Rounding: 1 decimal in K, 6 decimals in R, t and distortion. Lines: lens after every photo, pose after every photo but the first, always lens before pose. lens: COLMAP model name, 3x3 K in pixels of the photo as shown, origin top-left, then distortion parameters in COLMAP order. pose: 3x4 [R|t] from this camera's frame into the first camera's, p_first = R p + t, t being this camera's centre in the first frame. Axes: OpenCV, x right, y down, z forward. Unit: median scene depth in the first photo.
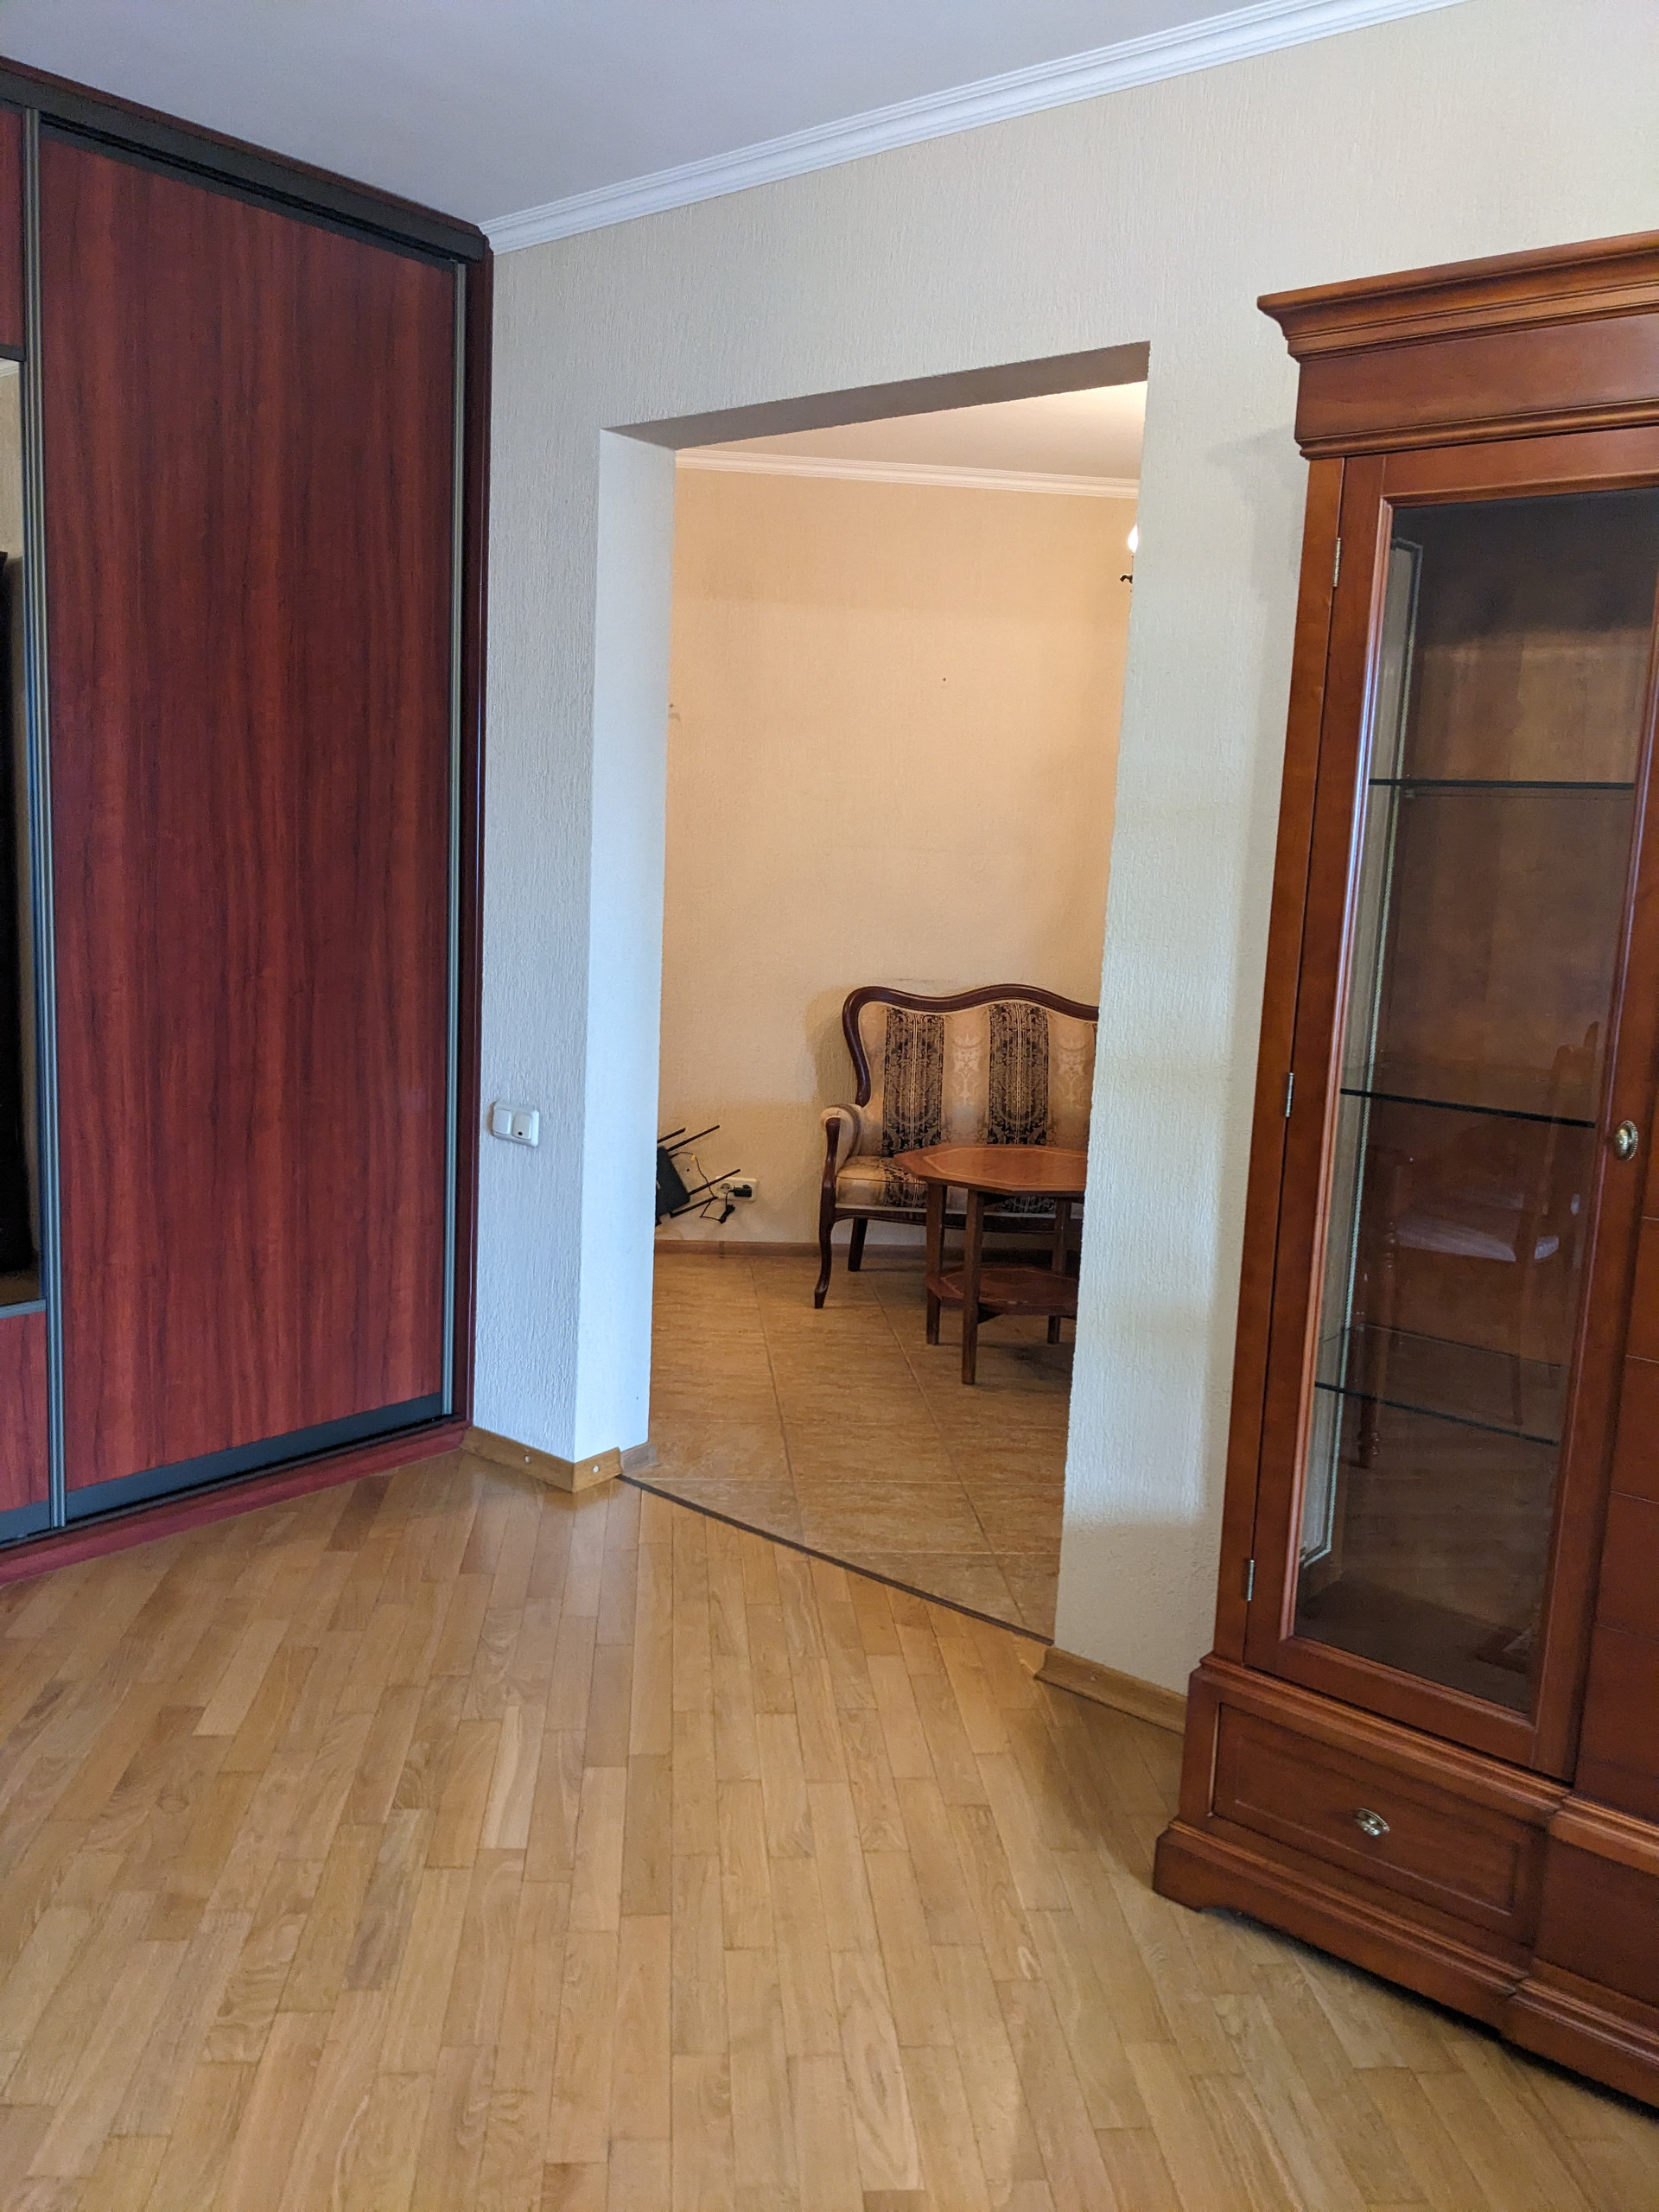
lens RADIAL K [[1752.4, 0, 834.2], [0, 1752.4, 1114.7], [0, 0, 1]] dist [0.042858, -0.079044]
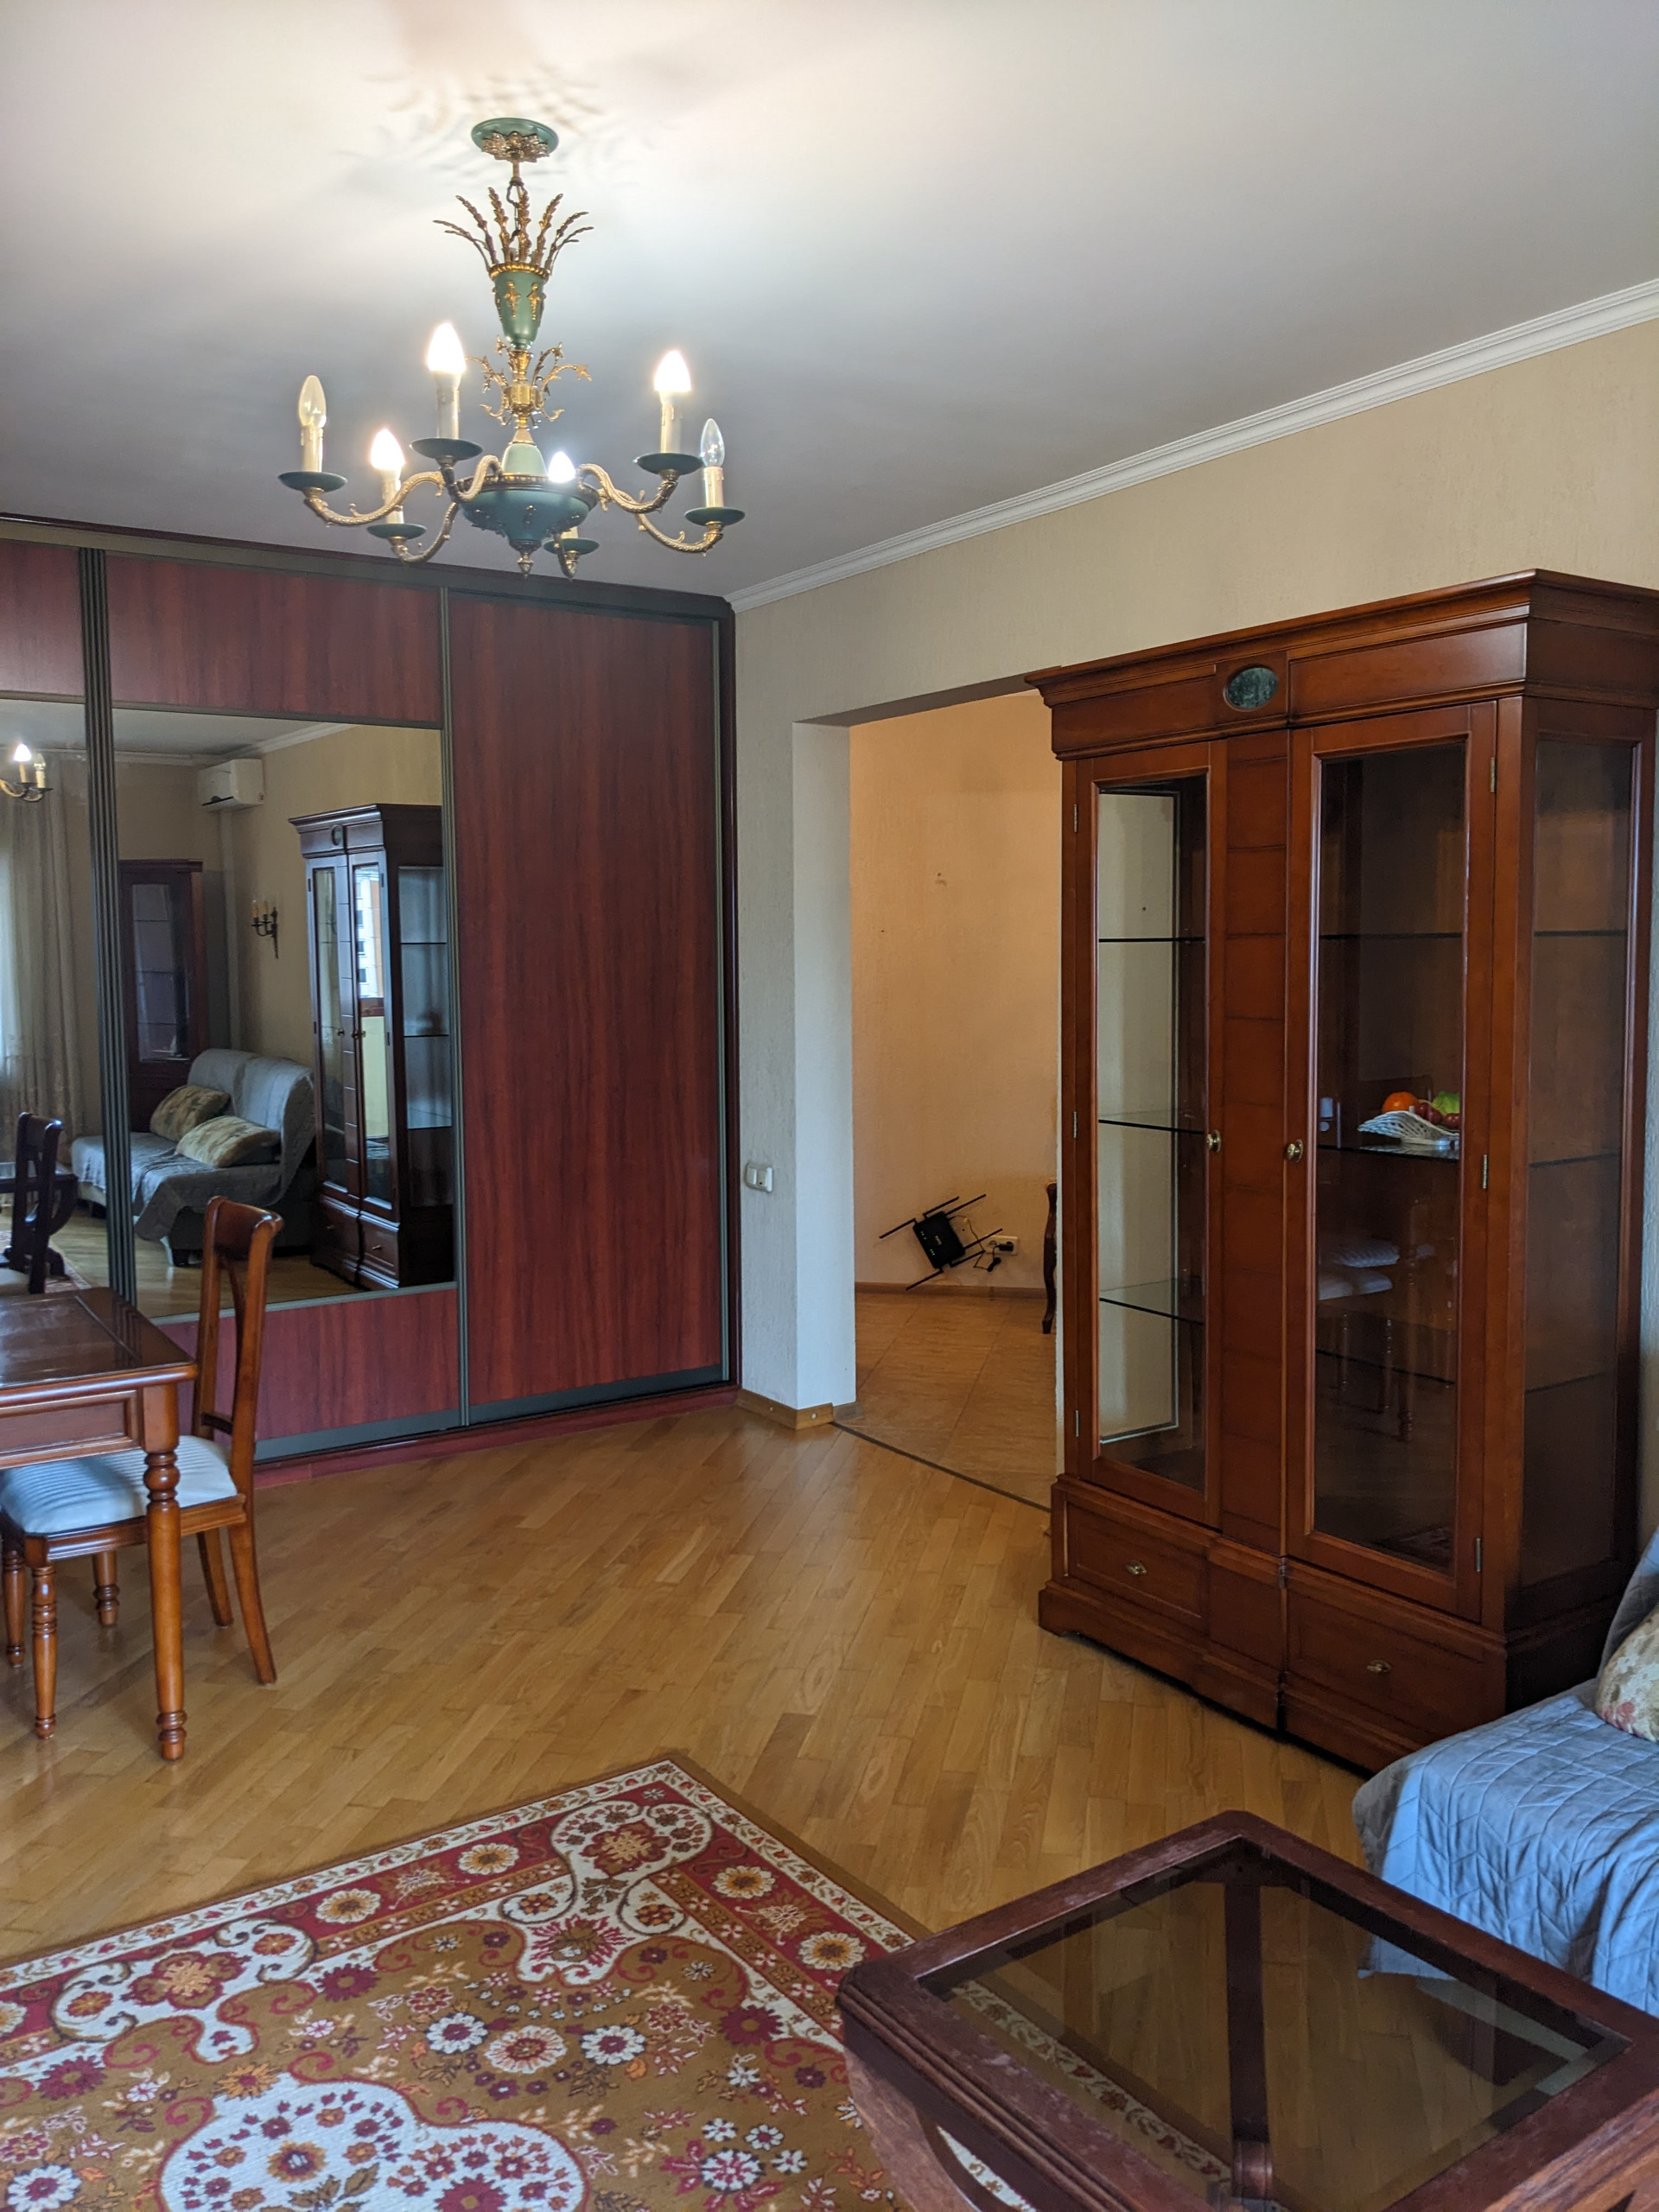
lens RADIAL K [[1752.4, 0, 839.7], [0, 1752.4, 1101.6], [0, 0, 1]] dist [0.042858, -0.079044]
pose [[0.958160, -0.027303, -0.284928, 0.328525], [0.005644, 0.997049, -0.076563, 0.059148], [0.286177, 0.071751, 0.955486, -0.425219]]
